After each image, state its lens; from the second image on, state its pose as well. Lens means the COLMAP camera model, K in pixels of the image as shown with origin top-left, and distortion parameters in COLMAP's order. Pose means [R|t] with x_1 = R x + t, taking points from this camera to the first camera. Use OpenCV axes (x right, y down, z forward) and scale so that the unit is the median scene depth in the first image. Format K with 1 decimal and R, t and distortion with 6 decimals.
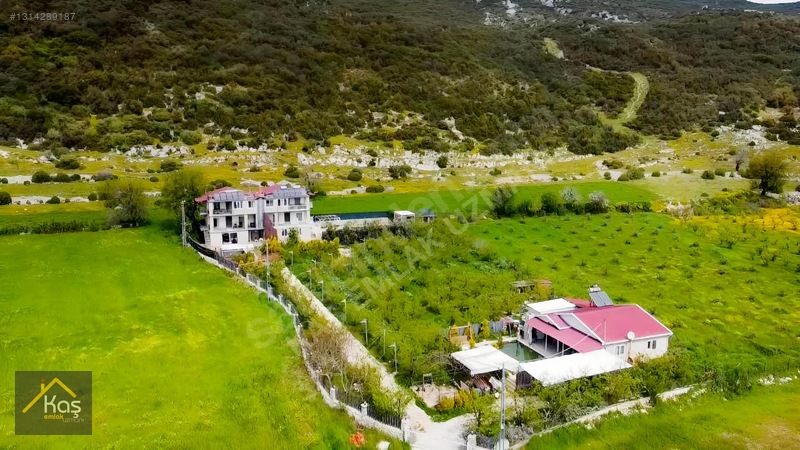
lens RADIAL K [[598.1, 0, 398.5], [0, 598.1, 217.0], [0, 0, 1]] dist [-0.000189, 0.001557]
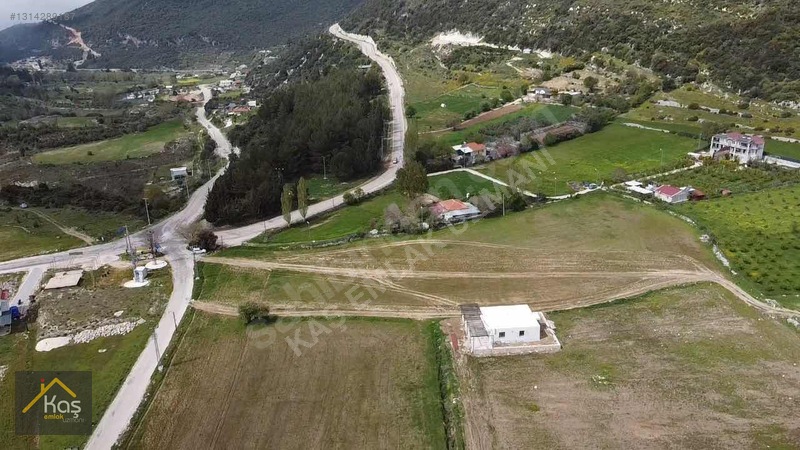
lens RADIAL K [[598.1, 0, 396.2], [0, 598.1, 211.2], [0, 0, 1]] dist [-0.000189, 0.001557]
pose [[0.070565, 0.330366, -0.941211, 1.258122], [-0.122758, 0.939267, 0.320480, -0.227349], [0.989925, 0.092926, 0.106834, -0.347809]]
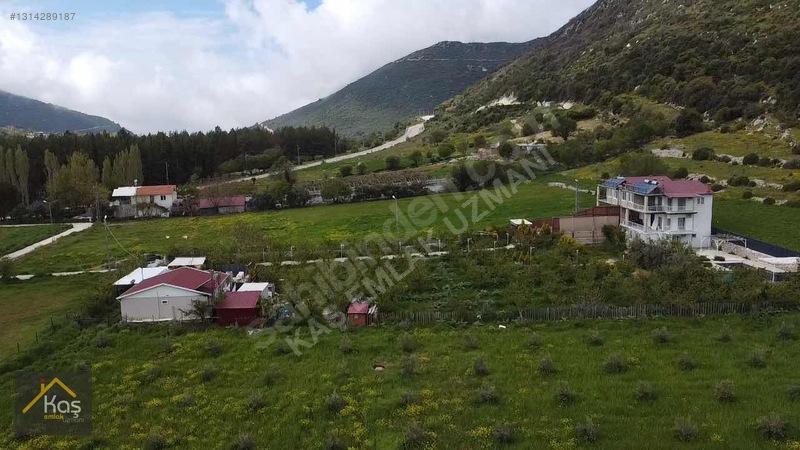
lens RADIAL K [[598.1, 0, 400.7], [0, 598.1, 222.2], [0, 0, 1]] dist [-0.000189, 0.001557]
pose [[-0.296219, 0.156376, -0.942232, 0.430031], [-0.122932, 0.972059, 0.199974, -0.073644], [0.947176, 0.175066, -0.268718, 0.581728]]
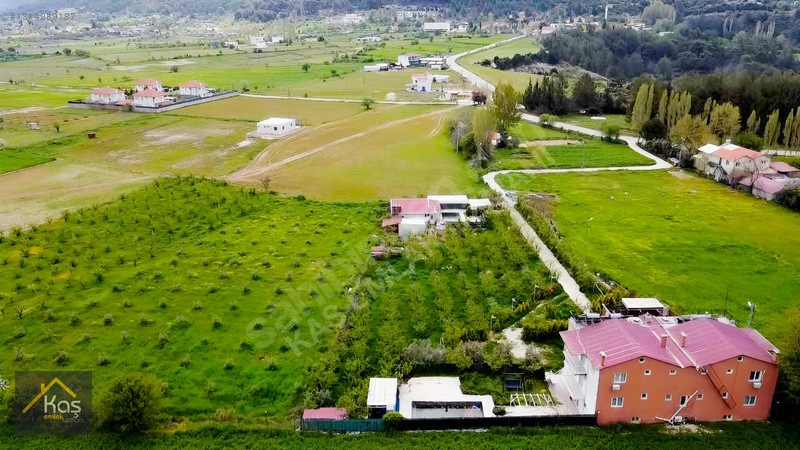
lens RADIAL K [[598.1, 0, 397.9], [0, 598.1, 220.7], [0, 0, 1]] dist [-0.000189, 0.001557]
pose [[-0.935863, -0.107220, 0.335654, -0.115777], [0.066057, 0.882305, 0.466021, -0.264960], [-0.346116, 0.458304, -0.818634, 0.962475]]
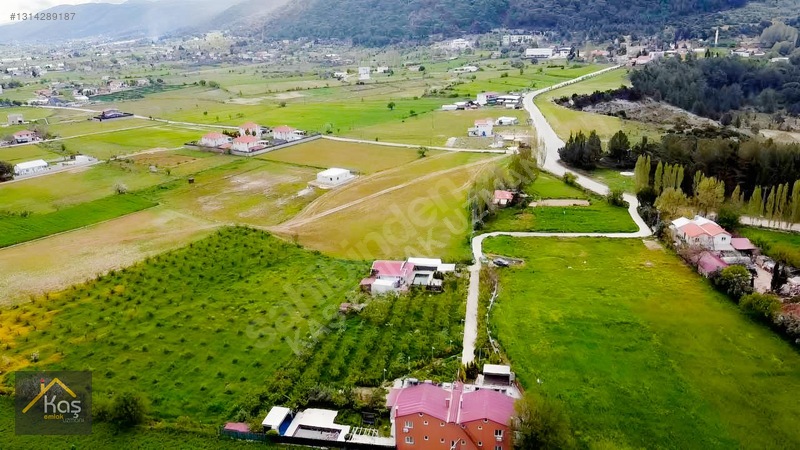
lens RADIAL K [[598.1, 0, 397.9], [0, 598.1, 217.6], [0, 0, 1]] dist [-0.000189, 0.001557]
pose [[-0.844420, -0.136226, 0.518070, -0.364999], [0.119419, 0.894914, 0.429963, -0.406437], [-0.522200, 0.424937, -0.739416, 0.996837]]
